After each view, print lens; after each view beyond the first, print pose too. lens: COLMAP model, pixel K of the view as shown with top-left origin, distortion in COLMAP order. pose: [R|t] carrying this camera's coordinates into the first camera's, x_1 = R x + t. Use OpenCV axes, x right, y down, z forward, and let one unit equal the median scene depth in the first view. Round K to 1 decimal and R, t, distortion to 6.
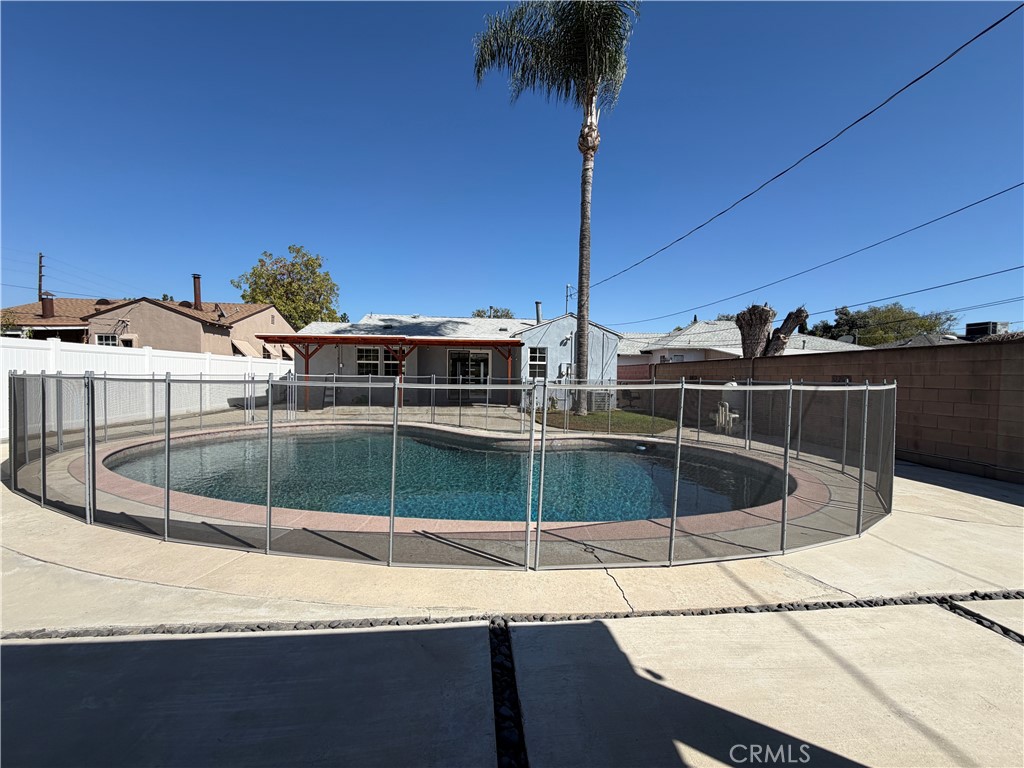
lens RADIAL K [[418.1, 0, 510.1], [0, 418.1, 386.1], [0, 0, 1]] dist [-0.000642, 0.000592]
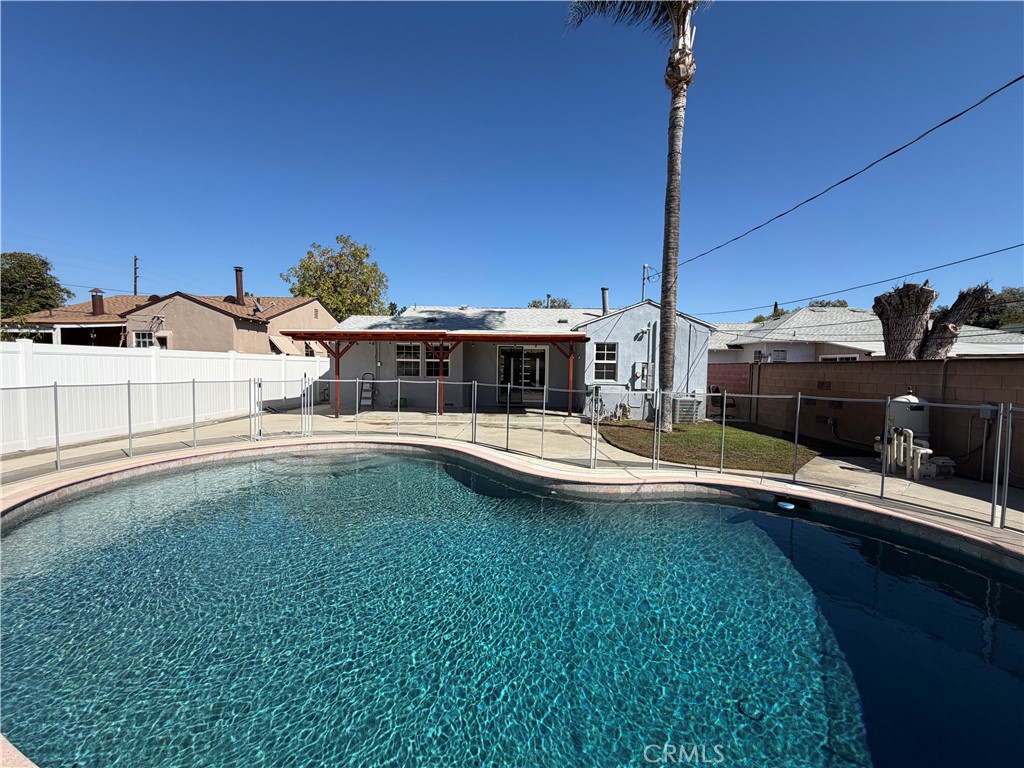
lens RADIAL K [[418.1, 0, 513.4], [0, 418.1, 385.1], [0, 0, 1]] dist [-0.000642, 0.000592]
pose [[0.992044, 0.006848, -0.125707, -0.010206], [-0.004586, 0.999822, 0.018278, -0.024804], [0.125809, -0.017556, 0.991899, 0.171343]]
